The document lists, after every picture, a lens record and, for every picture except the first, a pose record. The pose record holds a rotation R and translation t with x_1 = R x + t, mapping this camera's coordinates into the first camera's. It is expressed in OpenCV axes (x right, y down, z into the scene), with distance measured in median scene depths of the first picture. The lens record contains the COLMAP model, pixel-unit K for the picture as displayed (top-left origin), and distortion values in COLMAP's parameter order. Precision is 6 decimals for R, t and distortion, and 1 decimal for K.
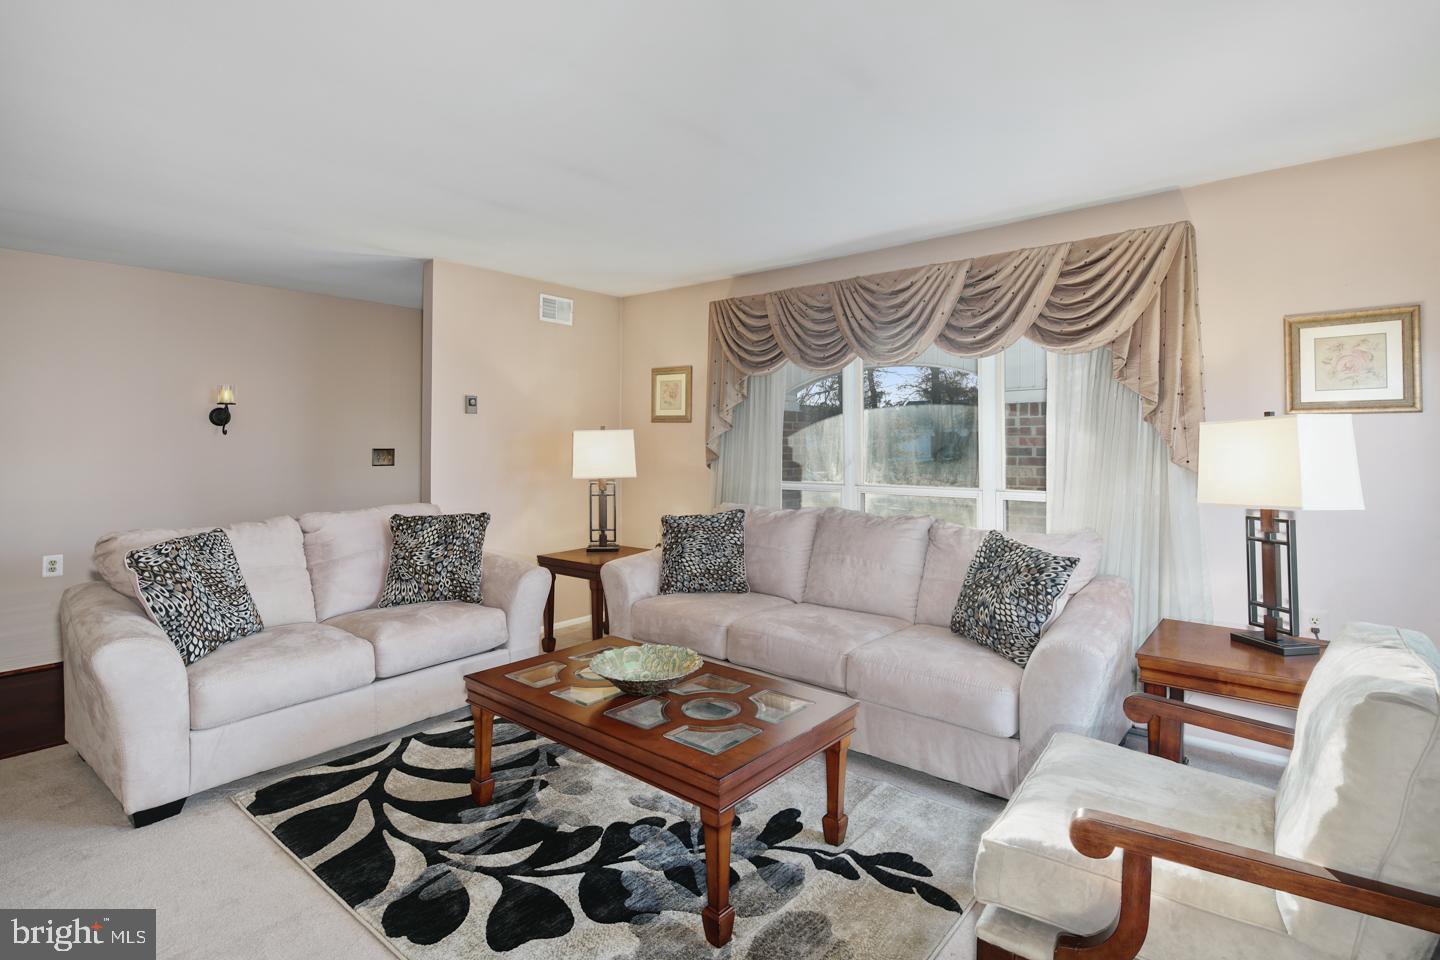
lens RADIAL K [[708.5, 0, 720.7], [0, 708.5, 442.4], [0, 0, 1]] dist [0.000021, -0.000630]
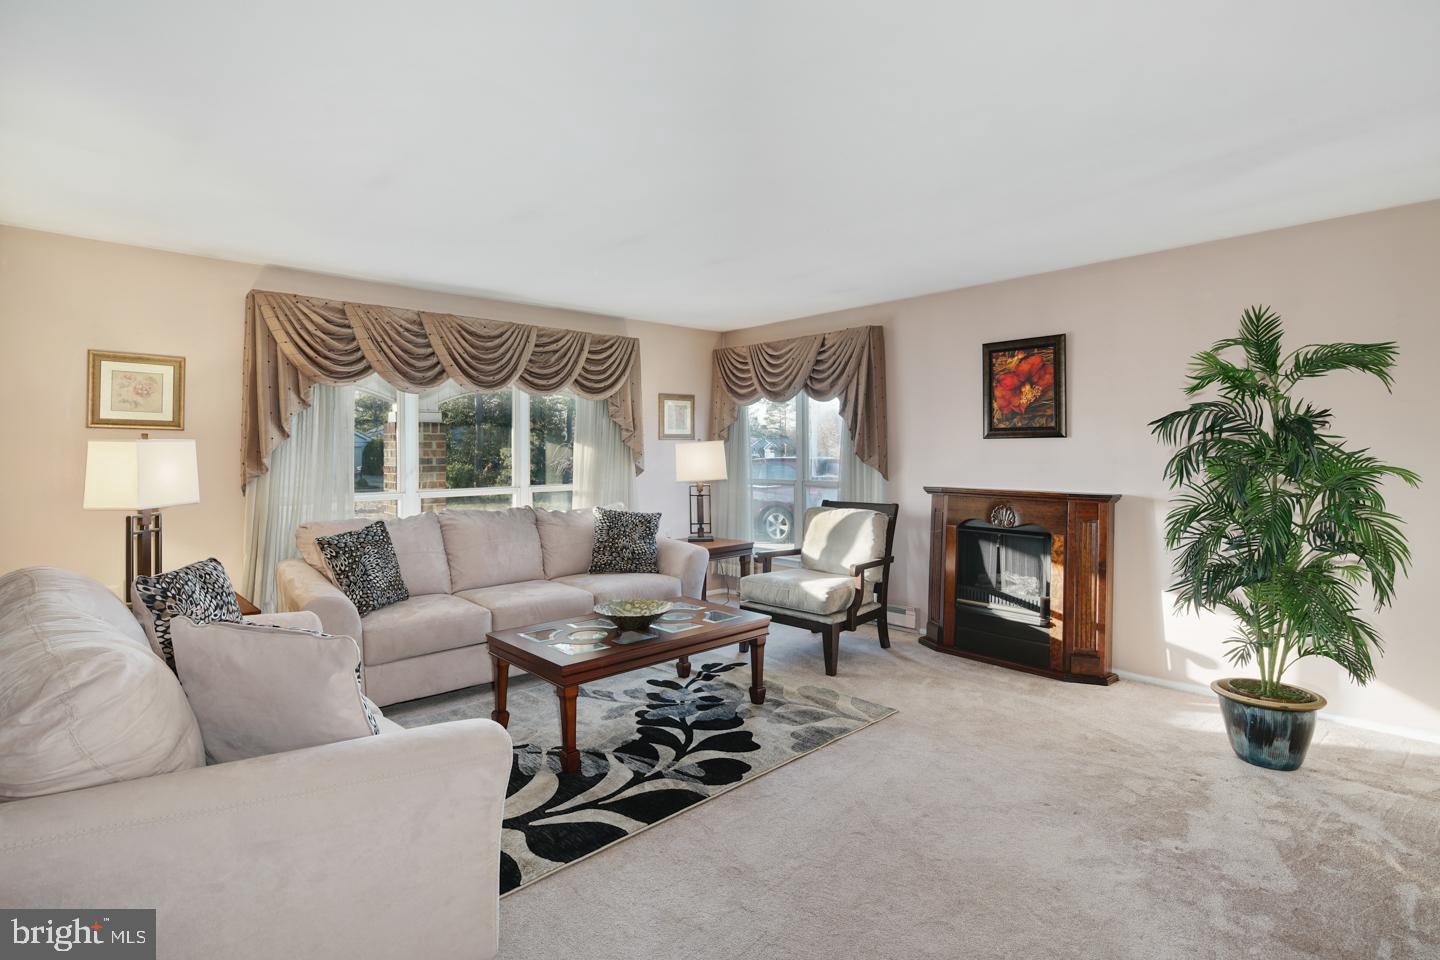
lens RADIAL K [[704.1, 0, 717.7], [0, 704.1, 455.9], [0, 0, 1]] dist [-0.000397, -0.000877]
pose [[0.127443, -0.018591, 0.991672, -1.464252], [-0.003558, 0.999809, 0.019201, -0.032673], [-0.991840, -0.005976, 0.127352, 0.626718]]
